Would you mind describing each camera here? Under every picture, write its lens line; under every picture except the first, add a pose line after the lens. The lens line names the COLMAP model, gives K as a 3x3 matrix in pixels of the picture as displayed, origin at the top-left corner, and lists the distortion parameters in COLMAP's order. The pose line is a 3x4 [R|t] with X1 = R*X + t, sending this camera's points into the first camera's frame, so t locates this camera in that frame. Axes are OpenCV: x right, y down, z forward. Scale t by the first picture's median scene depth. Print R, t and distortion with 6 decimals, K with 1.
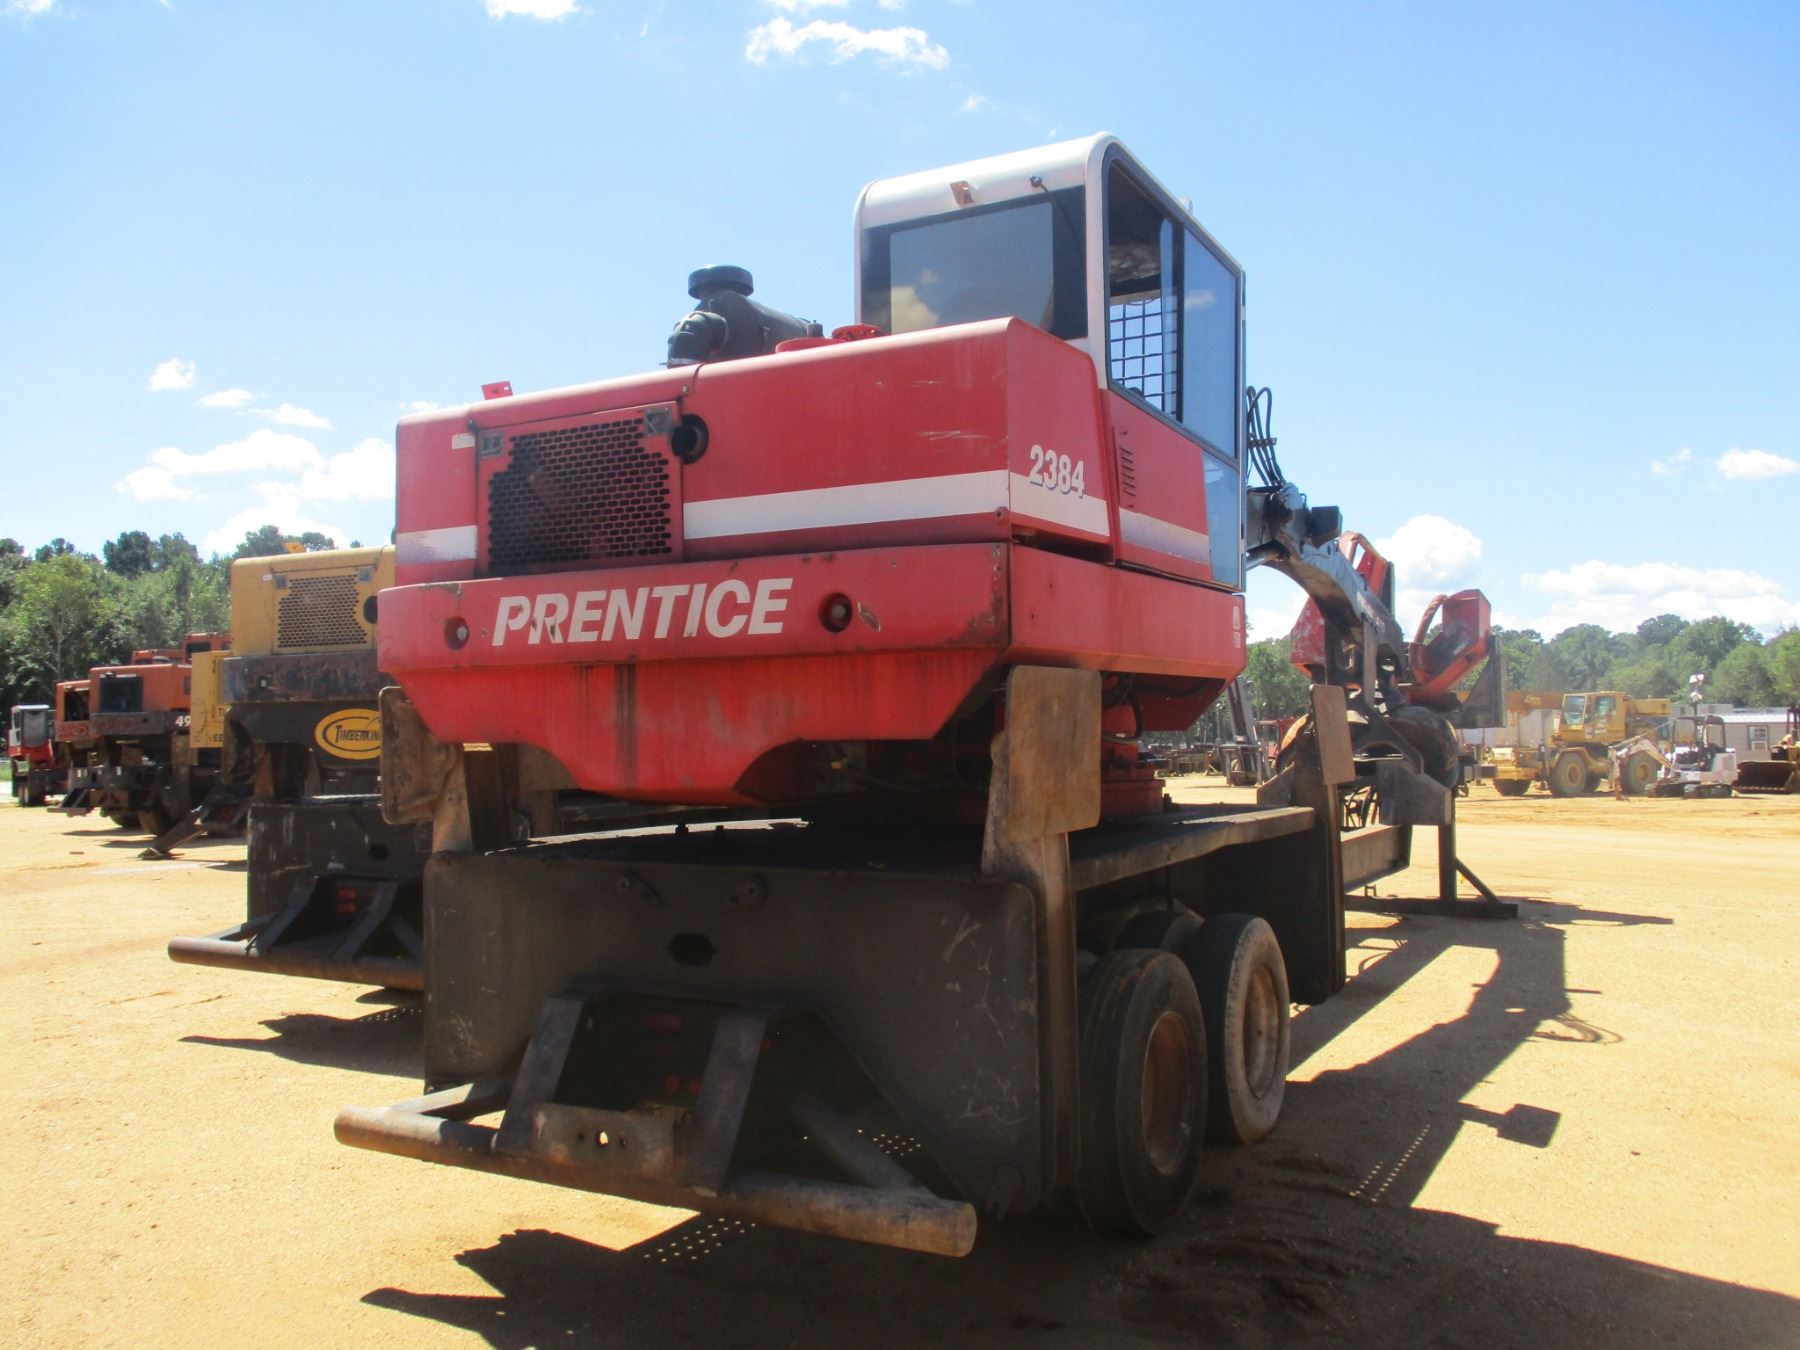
lens RADIAL K [[1344.7, 0, 787.5], [0, 1344.7, 721.2], [0, 0, 1]] dist [0.108885, 0.000709]
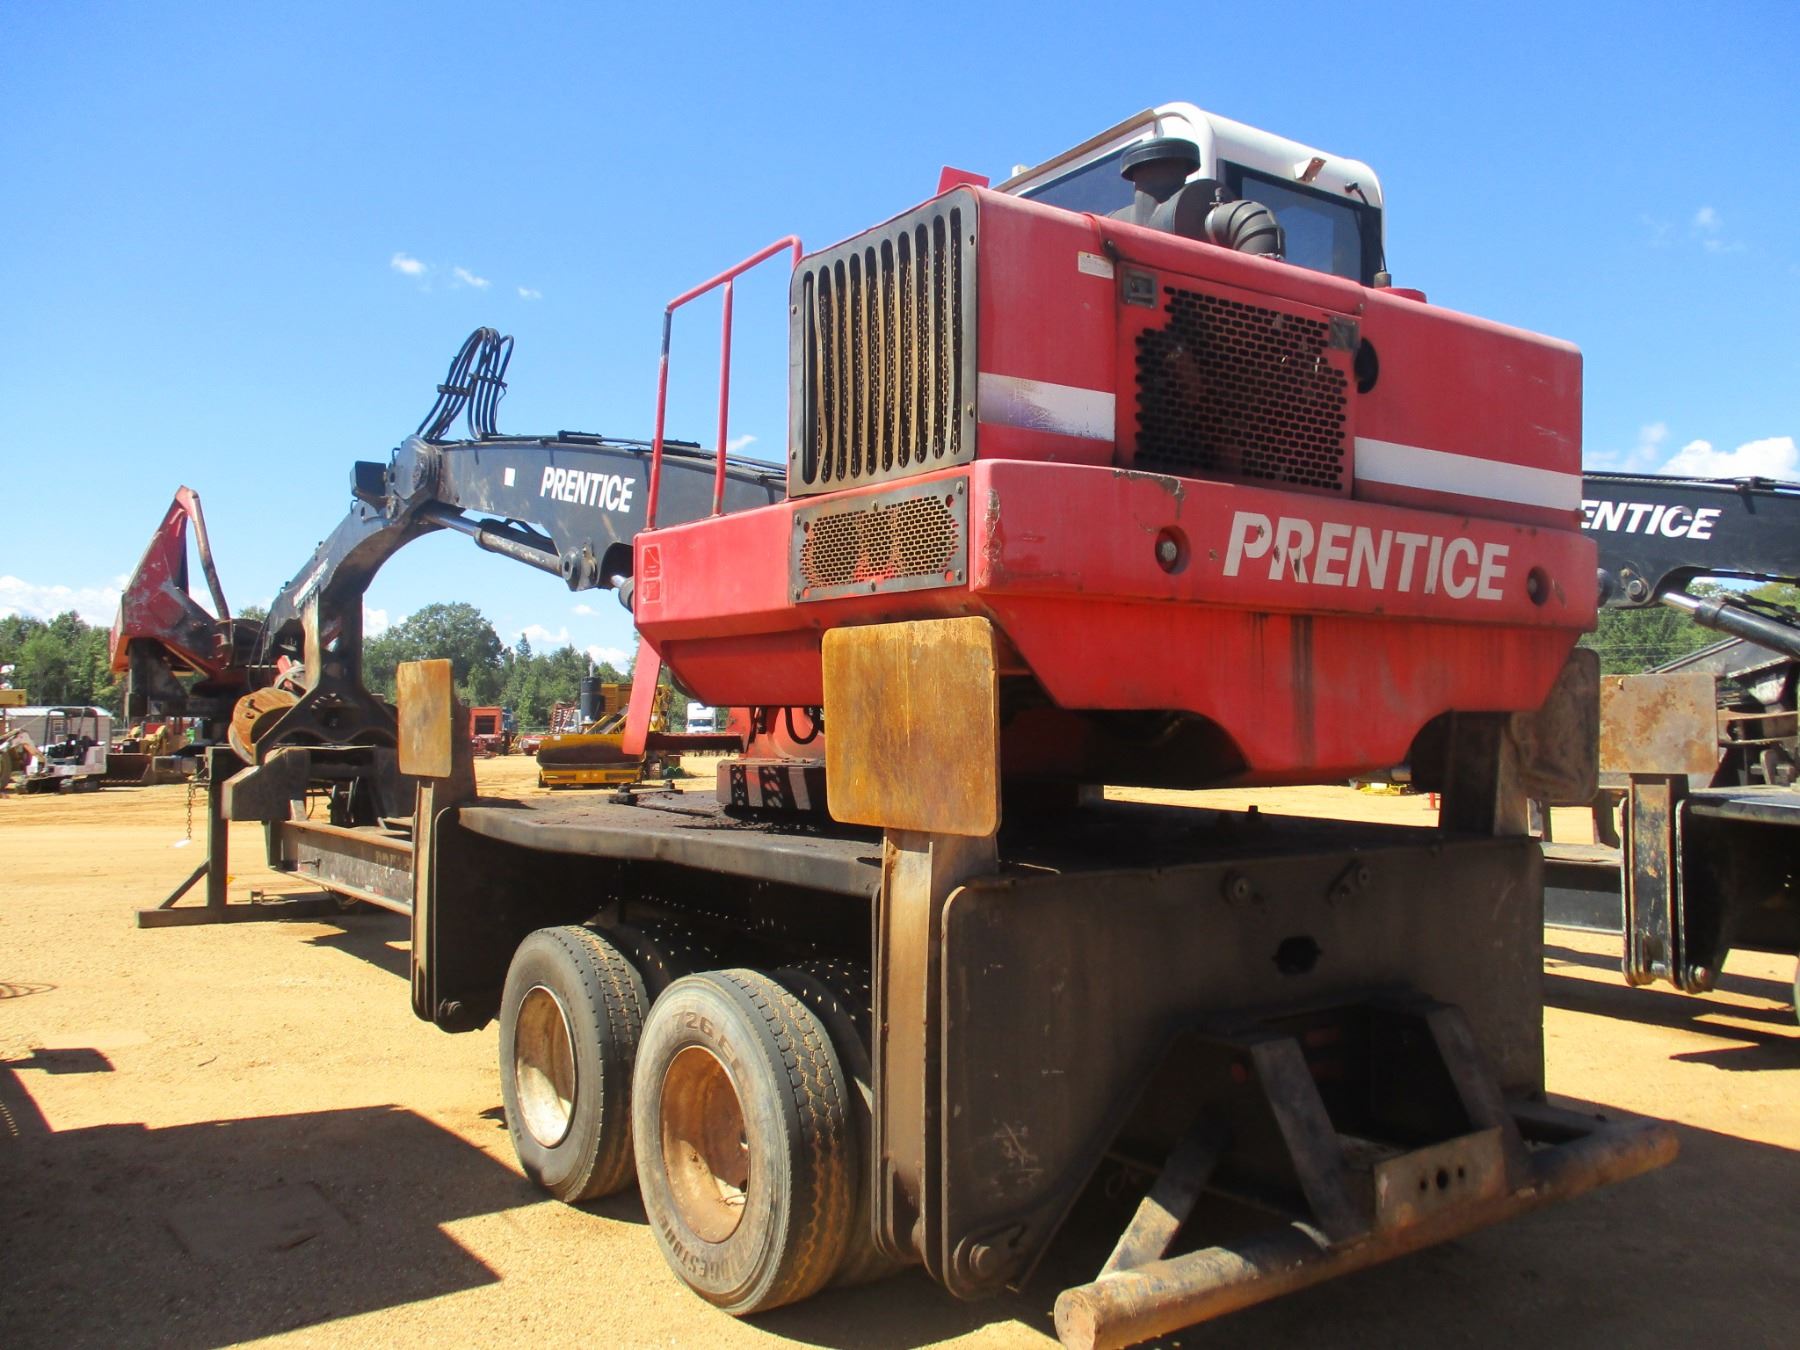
lens RADIAL K [[1448.4, 0, 879.3], [0, 1448.4, 703.7], [0, 0, 1]] dist [0.089238, 0.001900]
pose [[0.415154, 0.022423, 0.909475, -1.039602], [-0.015740, 0.999724, -0.017463, 0.030904], [-0.909615, -0.007065, 0.415392, 0.870800]]
